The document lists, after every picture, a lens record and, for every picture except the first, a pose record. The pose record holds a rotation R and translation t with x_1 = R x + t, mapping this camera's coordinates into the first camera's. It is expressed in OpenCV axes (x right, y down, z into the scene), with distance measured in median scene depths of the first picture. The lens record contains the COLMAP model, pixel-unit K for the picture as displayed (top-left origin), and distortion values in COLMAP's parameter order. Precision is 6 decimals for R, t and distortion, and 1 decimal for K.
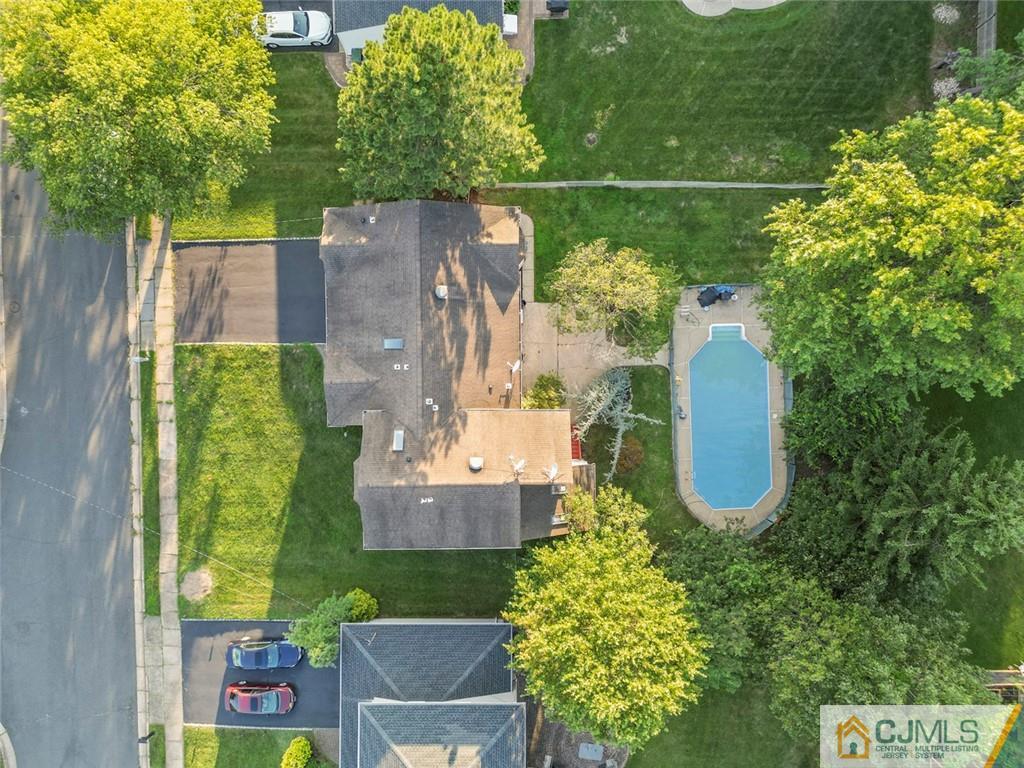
lens RADIAL K [[719.2, 0, 512.0], [0, 719.2, 384.0], [0, 0, 1]] dist [0.098041, -0.095979]
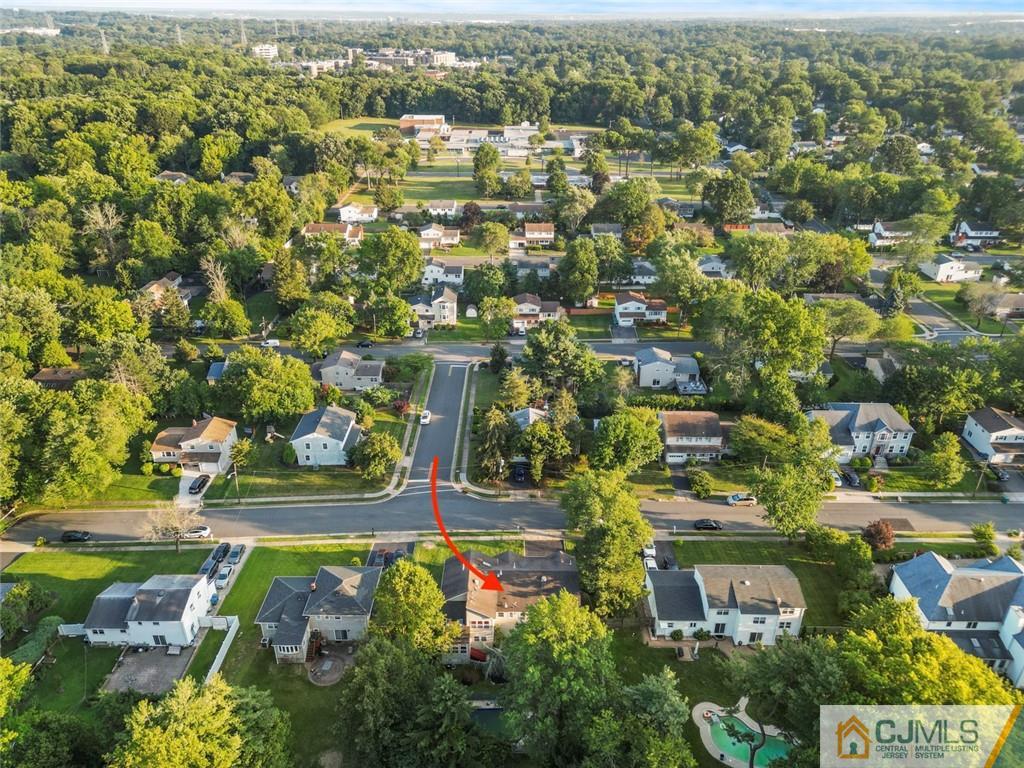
lens RADIAL K [[719.2, 0, 512.0], [0, 719.2, 384.0], [0, 0, 1]] dist [0.098041, -0.095979]
pose [[-0.011494, 0.455194, -0.890318, 1.531135], [-0.999869, -0.015401, 0.005034, -0.015387], [-0.011421, 0.890259, 0.455311, -0.629232]]
